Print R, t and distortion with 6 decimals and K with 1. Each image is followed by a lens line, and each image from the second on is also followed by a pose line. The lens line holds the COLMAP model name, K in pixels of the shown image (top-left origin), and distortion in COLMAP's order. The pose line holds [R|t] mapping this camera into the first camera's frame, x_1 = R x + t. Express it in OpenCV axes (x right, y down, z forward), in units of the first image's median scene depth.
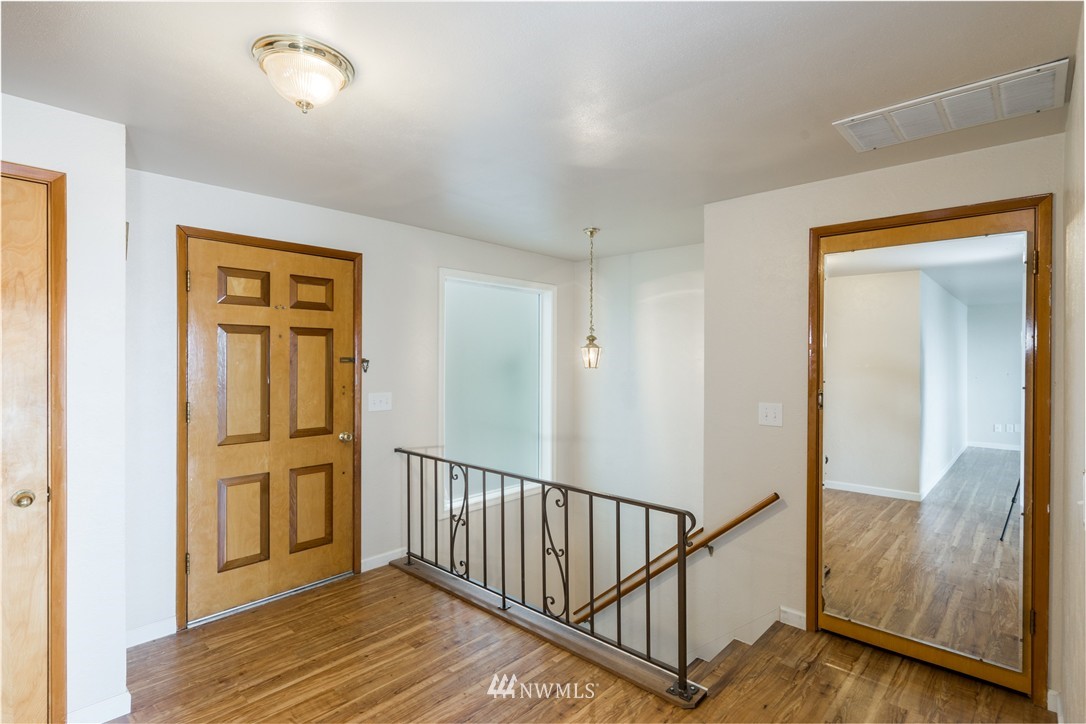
lens RADIAL K [[539.3, 0, 543.0], [0, 539.3, 362.0], [0, 0, 1]] dist [0.000137, 0.000008]
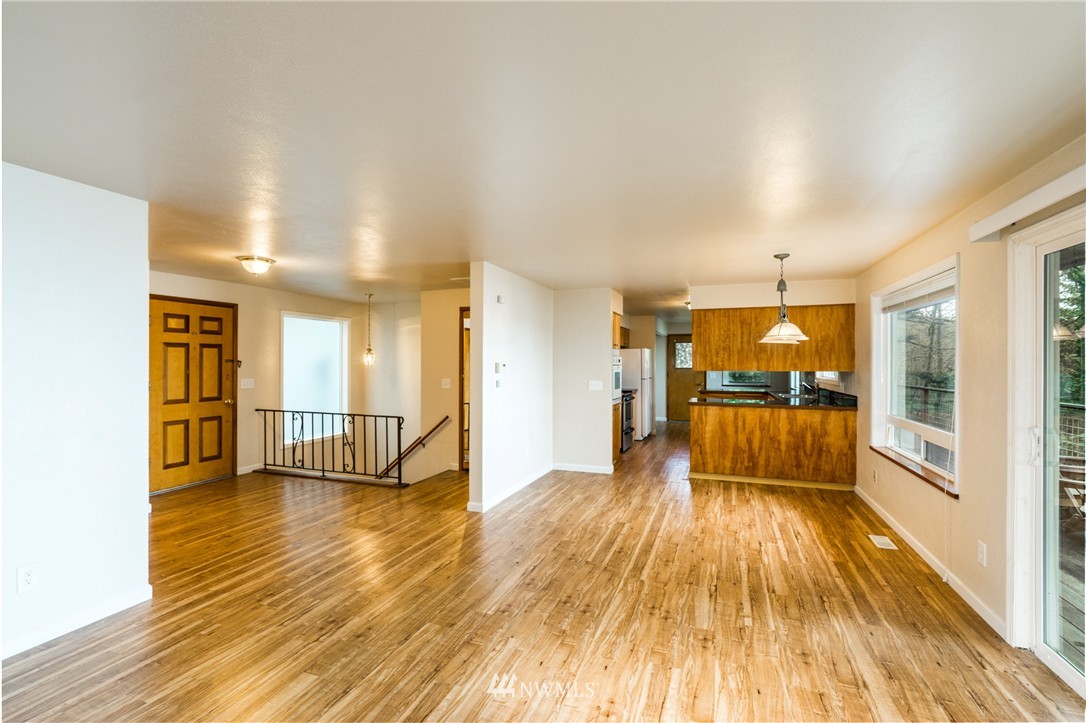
lens RADIAL K [[493.9, 0, 543.0], [0, 493.9, 361.5], [0, 0, 1]] dist [0.003078, 0.000083]
pose [[0.924601, -0.001574, 0.380934, -0.011698], [0.004842, 0.999959, -0.007622, 0.017535], [-0.380907, 0.008892, 0.924571, -1.072752]]
